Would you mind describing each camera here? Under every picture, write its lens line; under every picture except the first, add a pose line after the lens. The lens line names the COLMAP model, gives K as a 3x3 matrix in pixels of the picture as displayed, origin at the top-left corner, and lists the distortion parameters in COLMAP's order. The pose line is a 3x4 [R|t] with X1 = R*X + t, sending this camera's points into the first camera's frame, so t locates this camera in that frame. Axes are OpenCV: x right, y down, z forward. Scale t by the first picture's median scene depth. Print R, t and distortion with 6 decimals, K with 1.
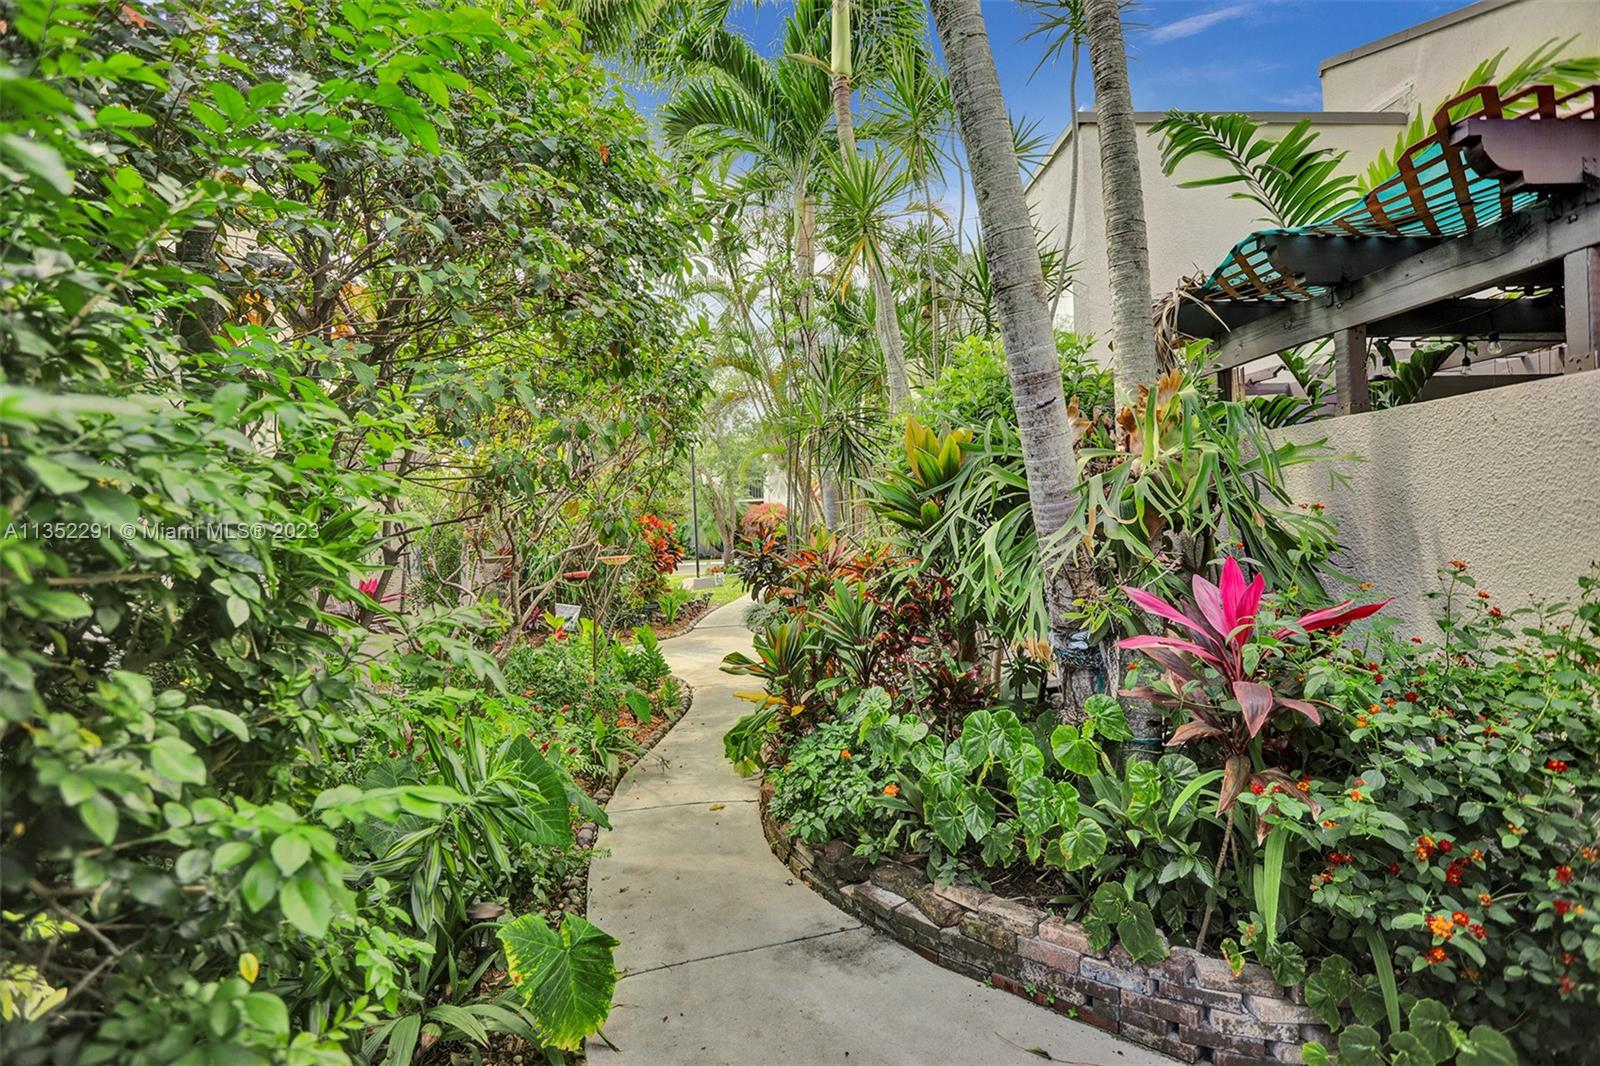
lens RADIAL K [[762.9, 0, 787.8], [0, 762.9, 529.6], [0, 0, 1]] dist [-0.069926, 0.024495]
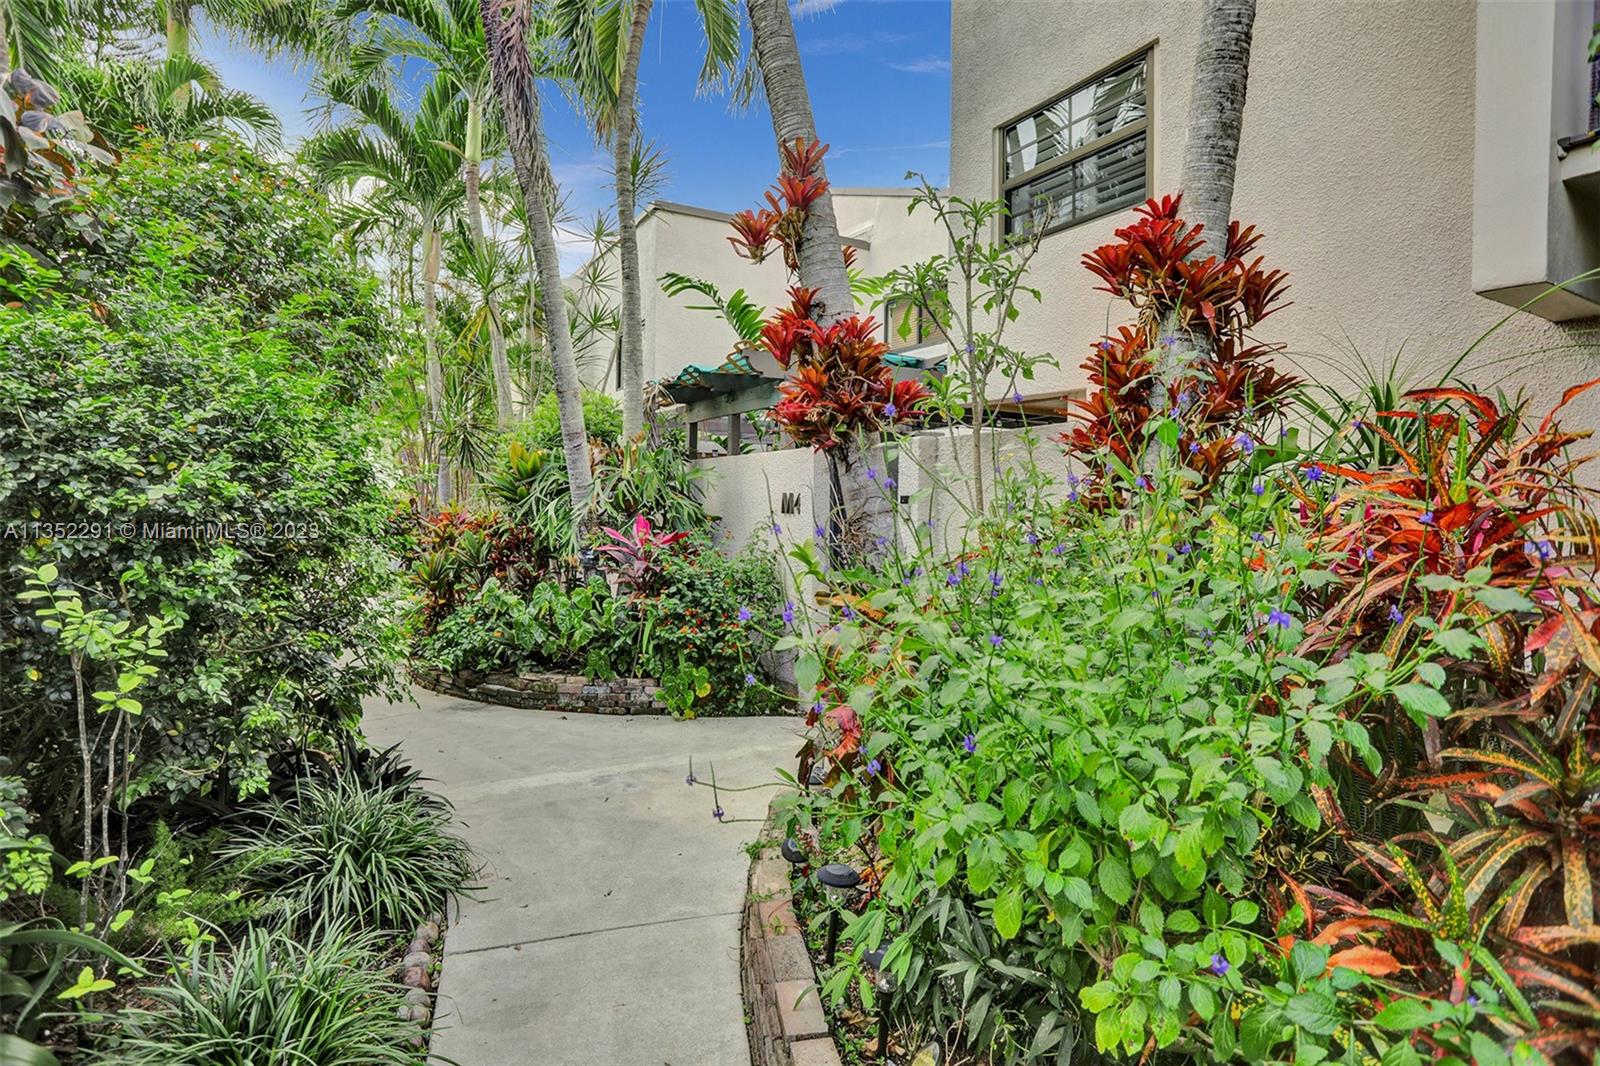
lens RADIAL K [[831.8, 0, 792.0], [0, 831.8, 522.9], [0, 0, 1]] dist [-0.075277, 0.035614]
pose [[0.880301, 0.030523, 0.473432, -0.219806], [-0.033239, 0.999444, -0.002630, 0.039650], [-0.473249, -0.013421, 0.880826, -1.290144]]
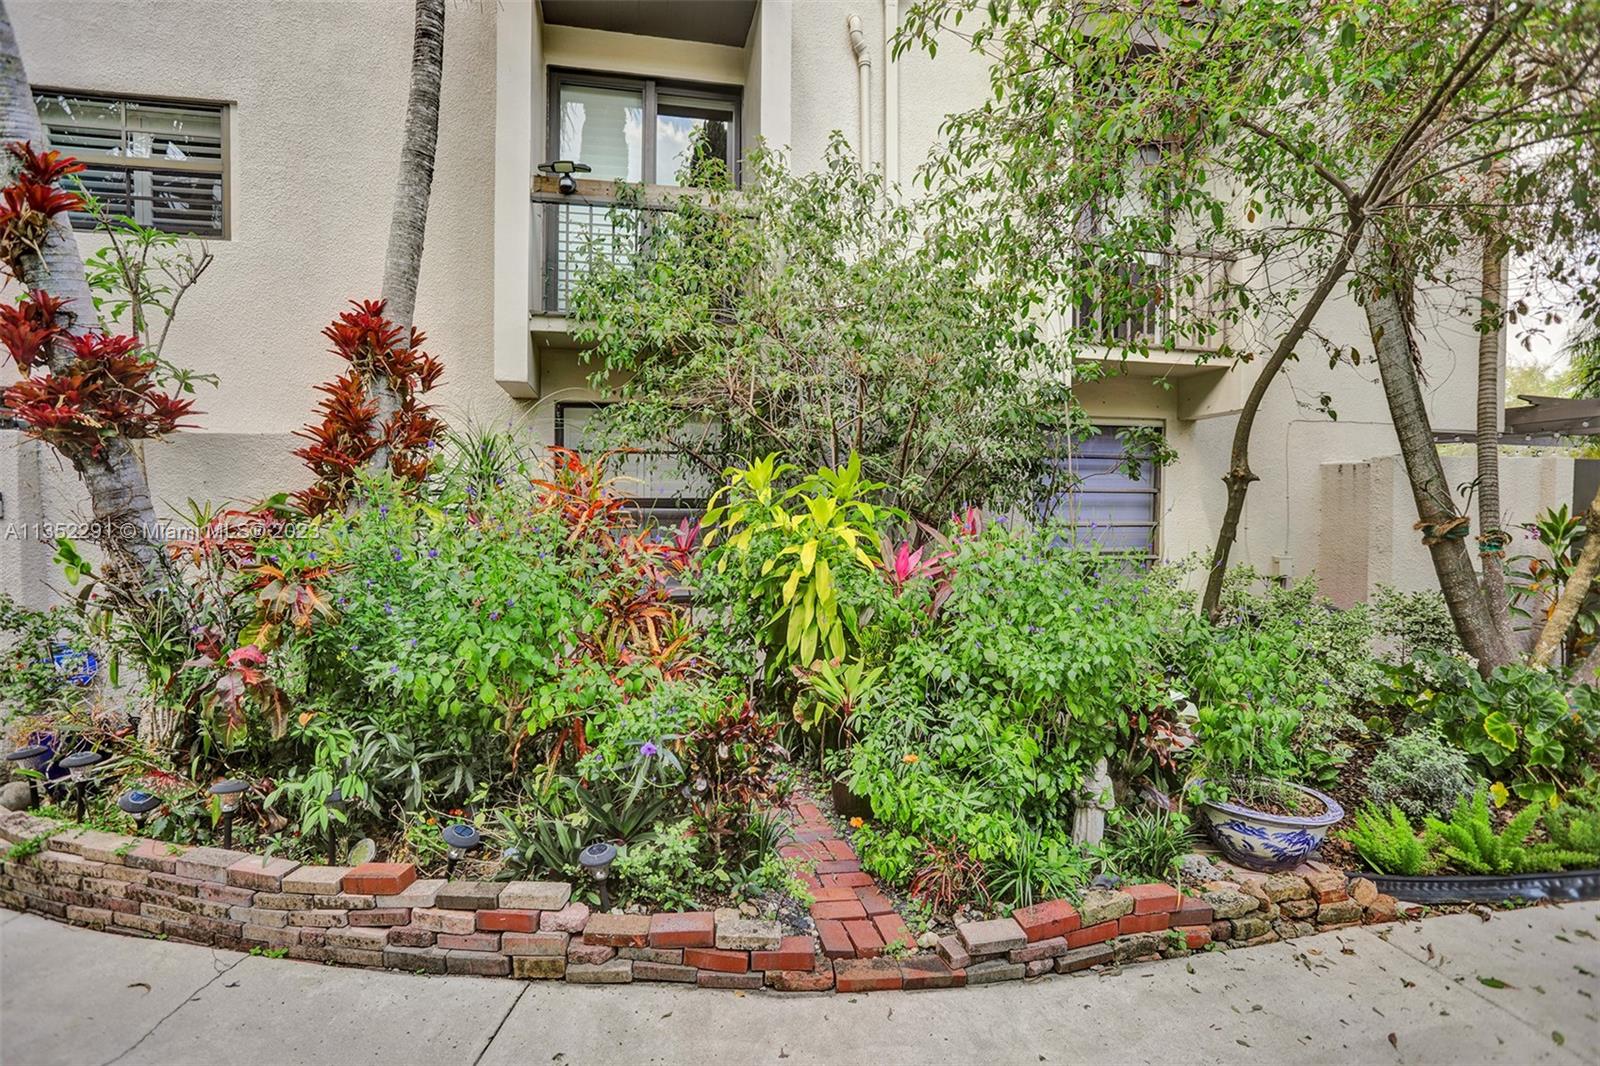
lens RADIAL K [[783.0, 0, 799.6], [0, 783.0, 515.5], [0, 0, 1]] dist [-0.053524, 0.028593]
pose [[-0.185876, 0.014815, 0.982462, -0.941036], [0.018206, 0.999767, -0.011631, 0.060966], [-0.982405, 0.015725, -0.186102, -1.133354]]
